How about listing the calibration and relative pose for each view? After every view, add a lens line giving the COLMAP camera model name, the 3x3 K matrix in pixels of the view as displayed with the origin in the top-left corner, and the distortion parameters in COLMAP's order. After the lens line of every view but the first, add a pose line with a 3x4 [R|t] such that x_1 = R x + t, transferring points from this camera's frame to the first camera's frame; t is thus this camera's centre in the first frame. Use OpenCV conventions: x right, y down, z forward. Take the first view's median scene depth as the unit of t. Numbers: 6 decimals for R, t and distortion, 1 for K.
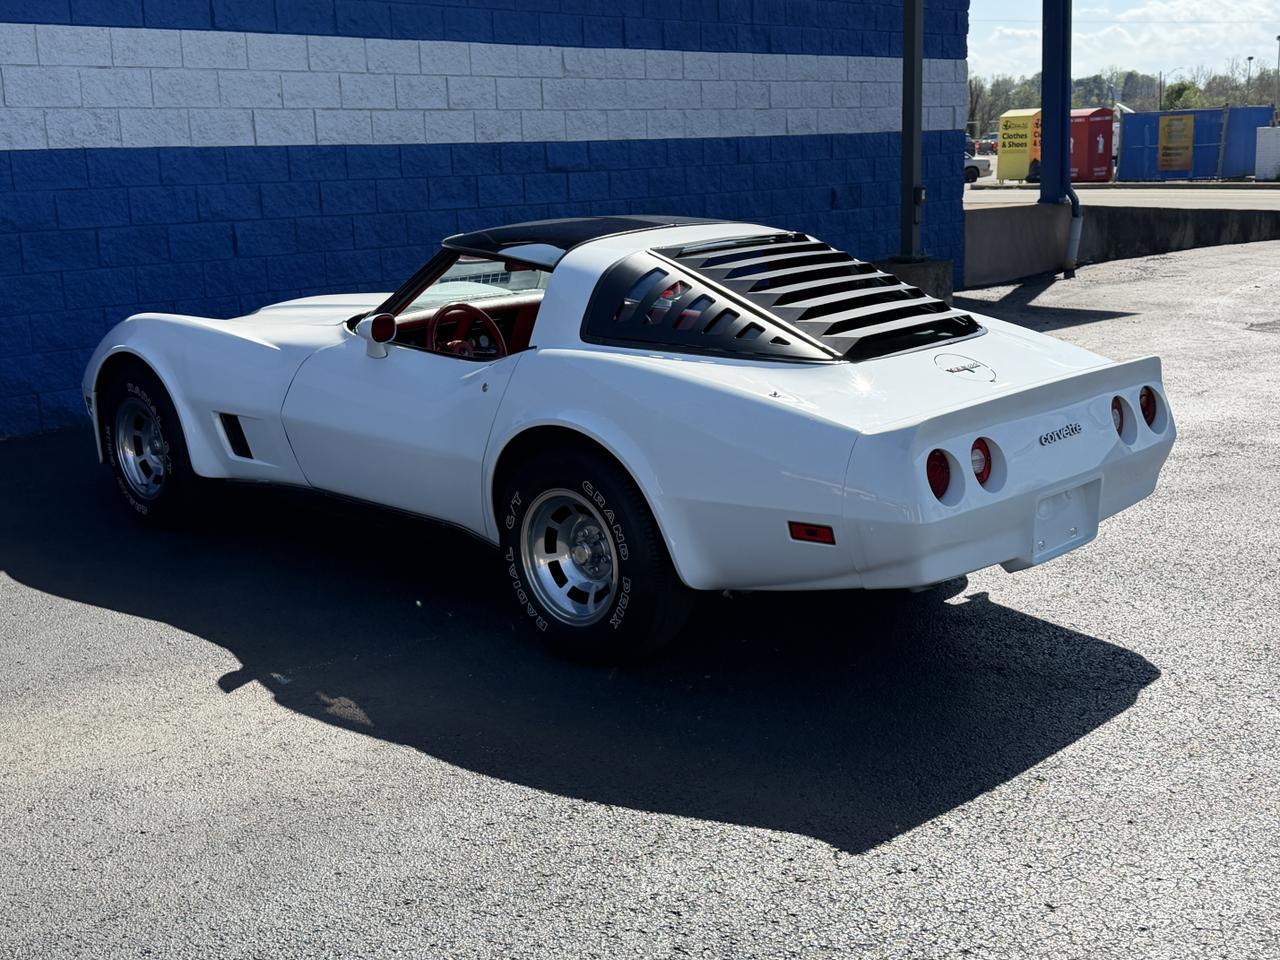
lens RADIAL K [[1520.7, 0, 640.0], [0, 1520.7, 480.0], [0, 0, 1]] dist [0.229752, -0.549818]
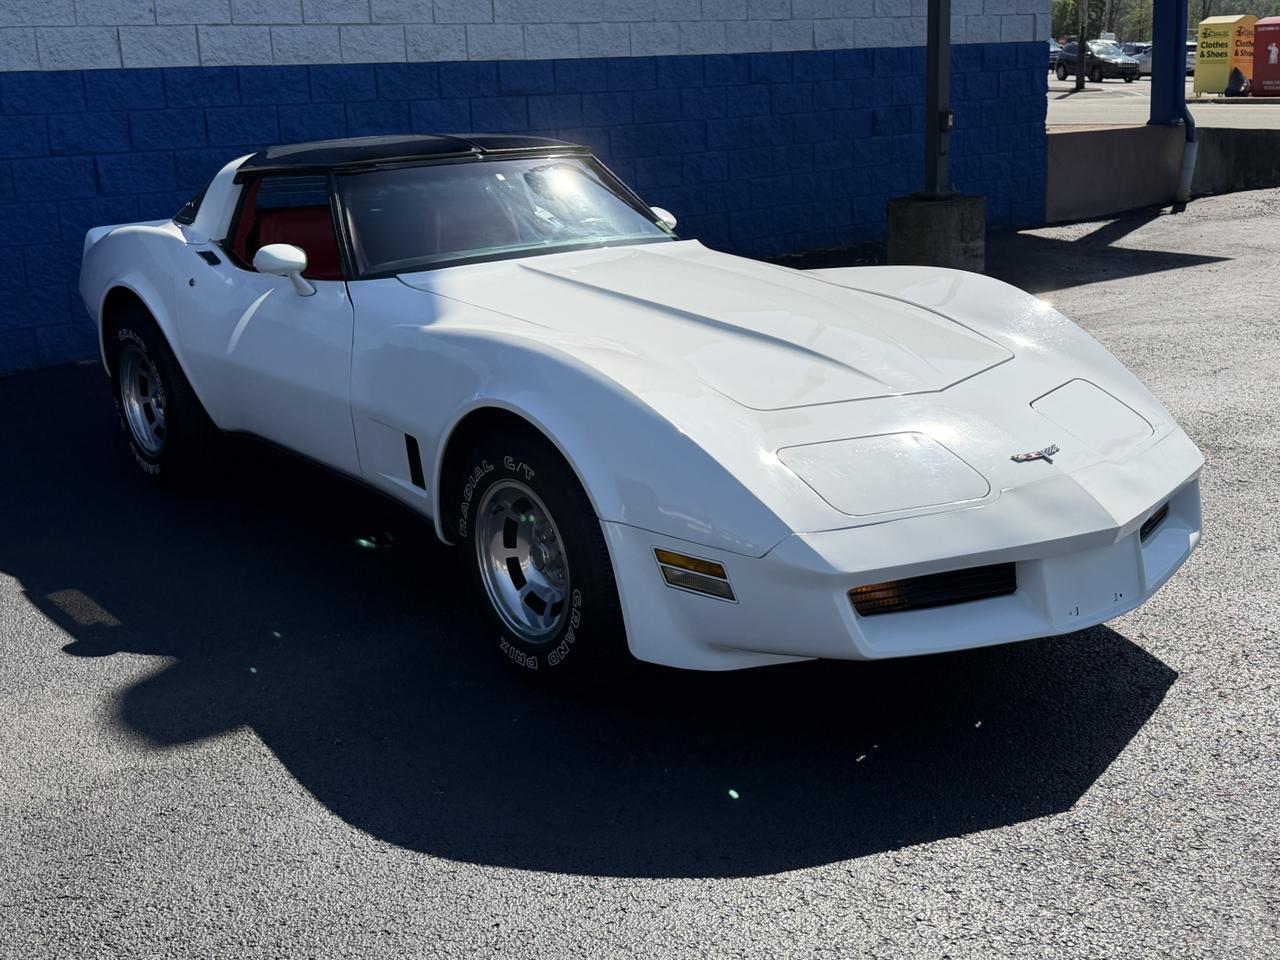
lens RADIAL K [[1520.7, 0, 640.0], [0, 1520.7, 480.0], [0, 0, 1]] dist [0.229752, -0.549818]
pose [[0.990910, 0.028546, -0.131463, 0.161772], [-0.021667, 0.998335, 0.053463, -0.034351], [0.132770, -0.050128, 0.989878, 0.144975]]
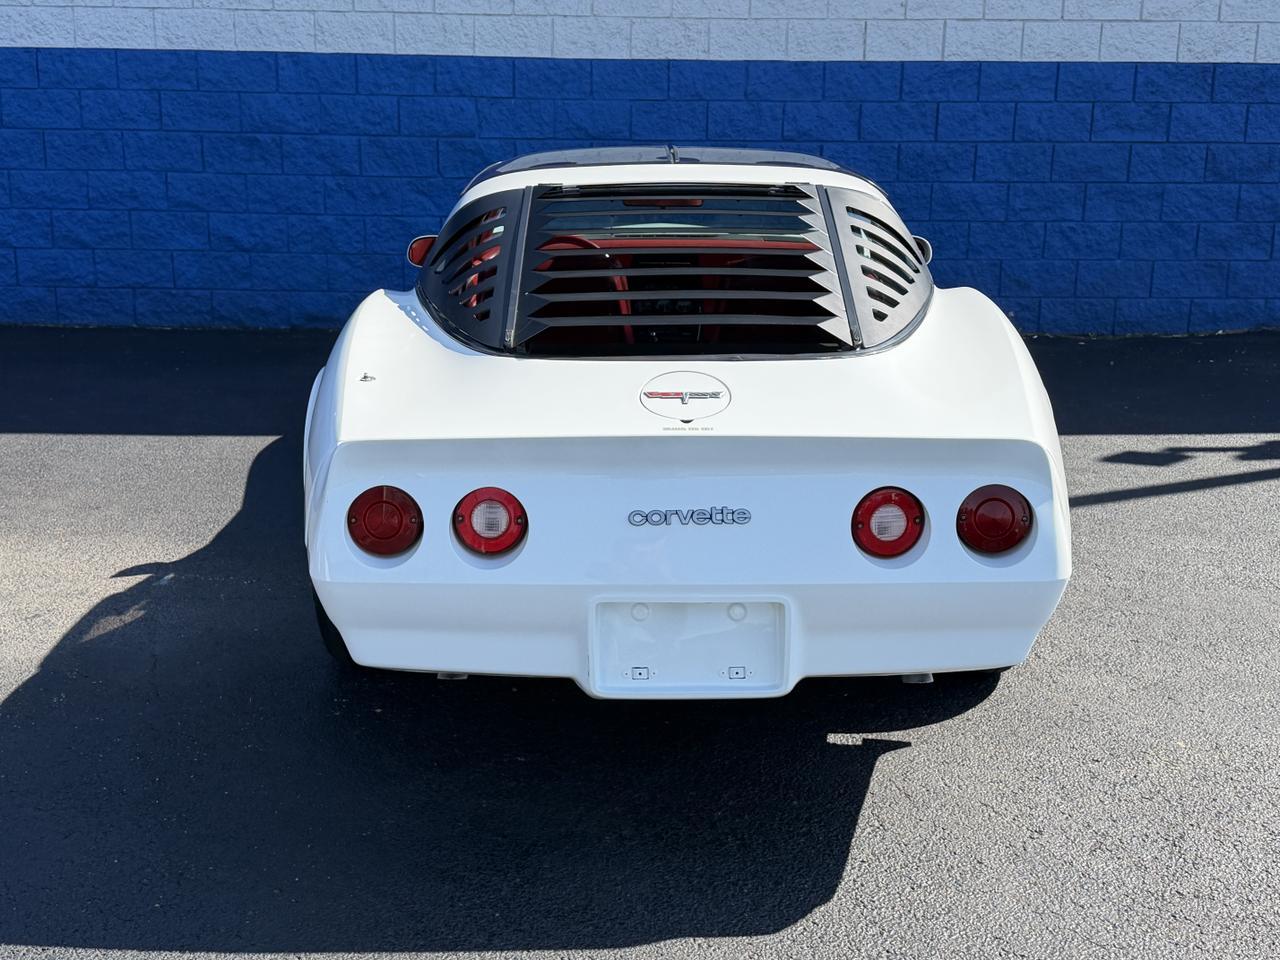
lens RADIAL K [[1520.7, 0, 640.0], [0, 1520.7, 480.0], [0, 0, 1]] dist [0.229752, -0.549818]
pose [[0.701264, 0.214416, -0.679893, 0.327470], [-0.182302, 0.975924, 0.119742, -0.056037], [0.689199, 0.039975, 0.723469, 0.242665]]
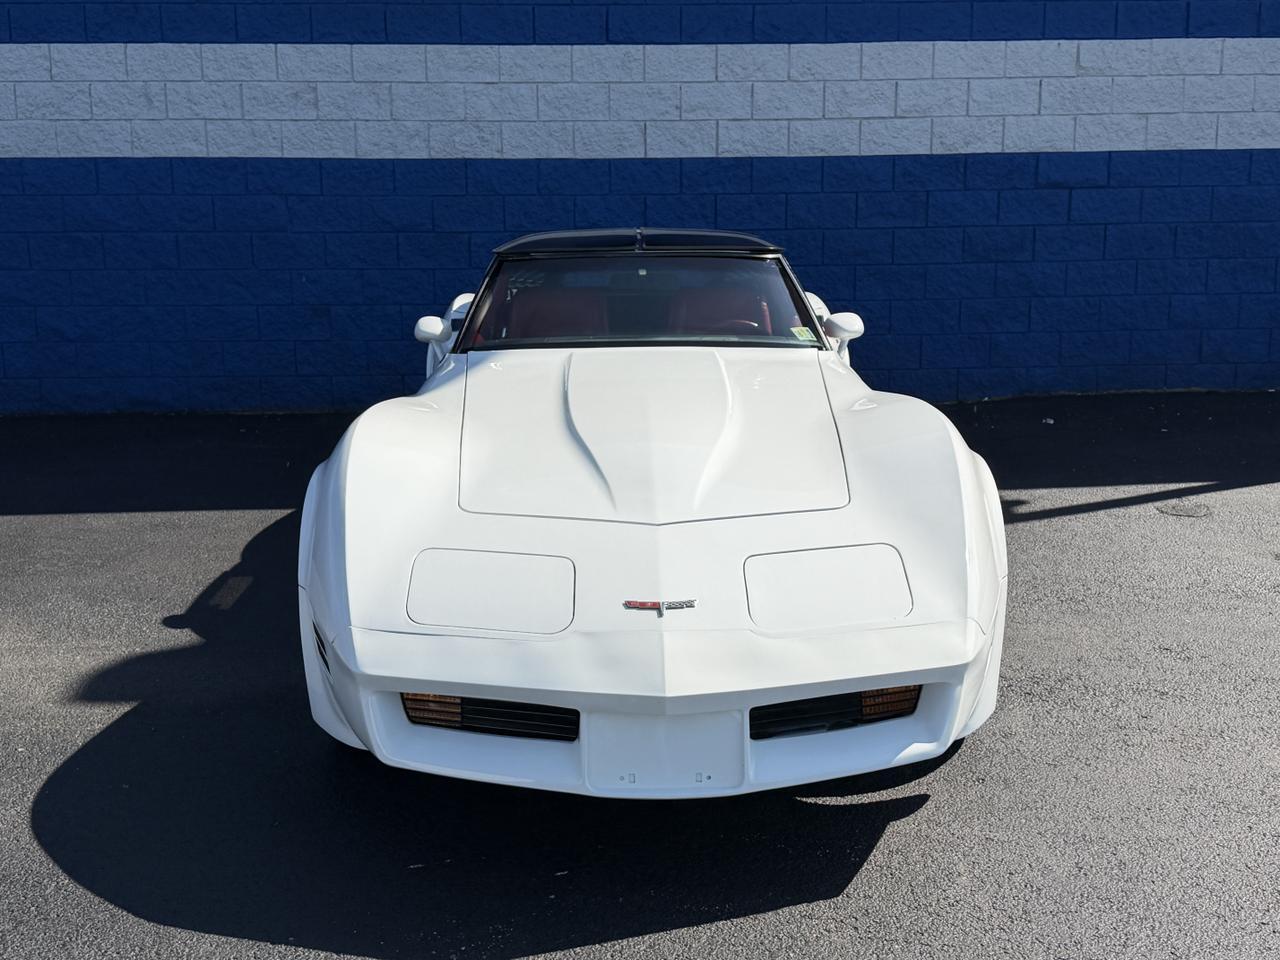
lens RADIAL K [[1520.7, 0, 640.0], [0, 1520.7, 480.0], [0, 0, 1]] dist [0.229752, -0.549818]
pose [[0.716908, 0.161016, -0.678319, 0.444823], [-0.160748, 0.984925, 0.063905, -0.070281], [0.678382, 0.063224, 0.731984, 0.270962]]
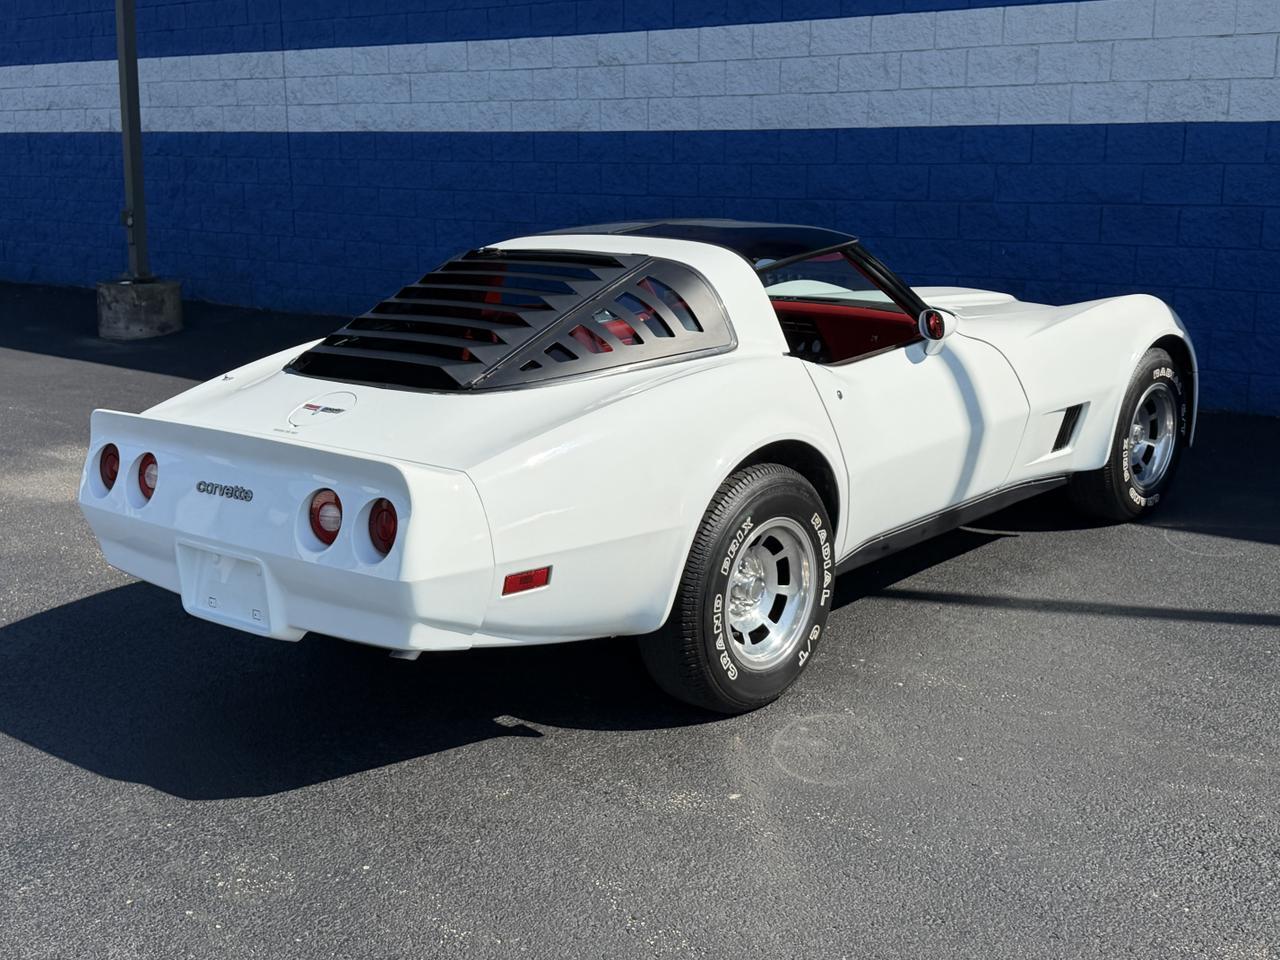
lens RADIAL K [[1520.7, 0, 640.0], [0, 1520.7, 480.0], [0, 0, 1]] dist [0.229752, -0.549818]
pose [[0.067617, 0.242915, -0.967688, 0.539966], [-0.210250, 0.951597, 0.224185, -0.130370], [0.975307, 0.188297, 0.115417, 0.531936]]
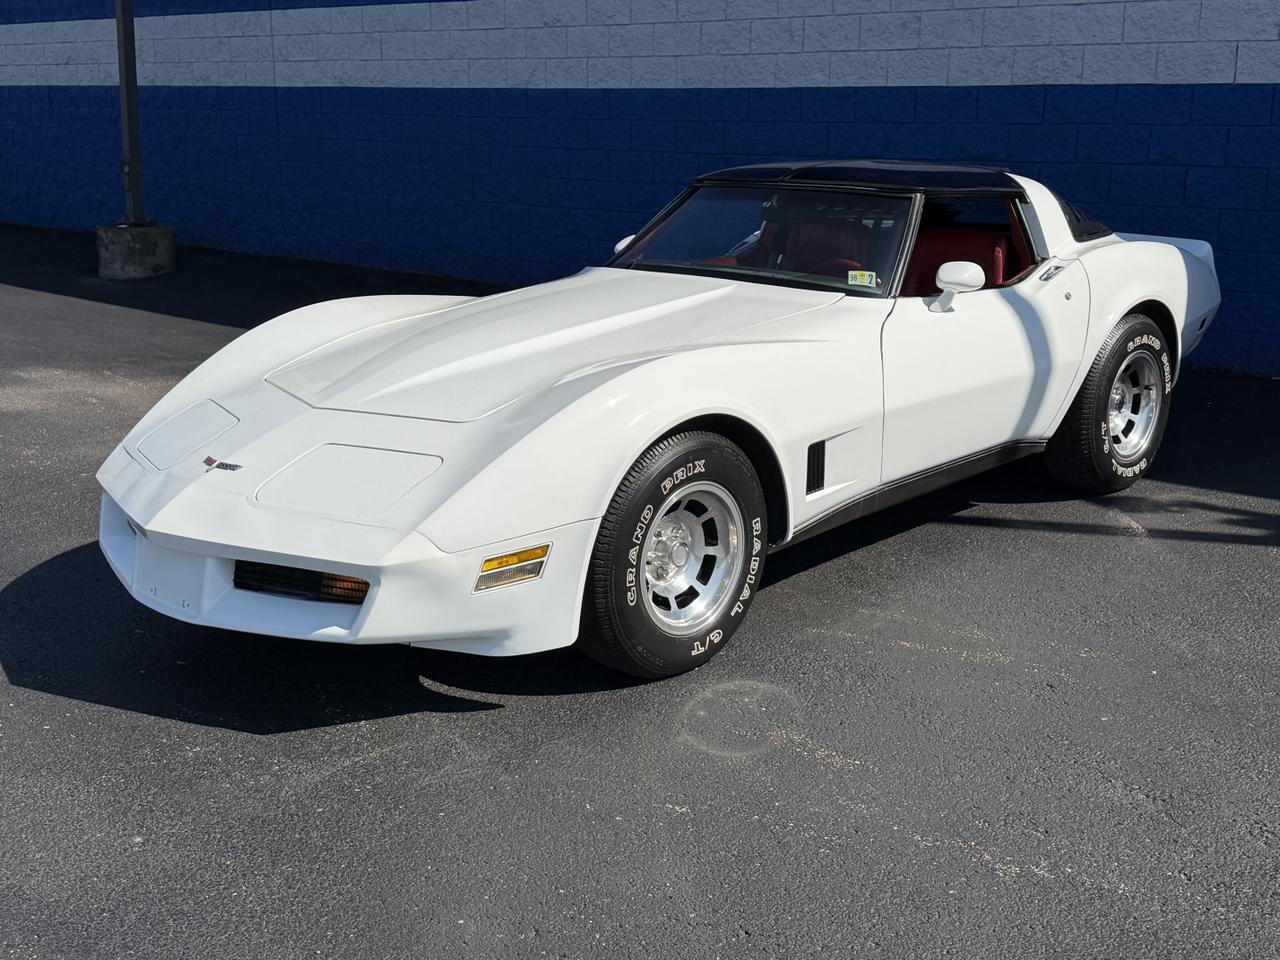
lens RADIAL K [[1520.7, 0, 640.0], [0, 1520.7, 480.0], [0, 0, 1]] dist [0.229752, -0.549818]
pose [[0.018443, 0.268389, -0.963134, 0.636119], [-0.216571, 0.941500, 0.258213, -0.153703], [0.976093, 0.203825, 0.075490, 0.628146]]
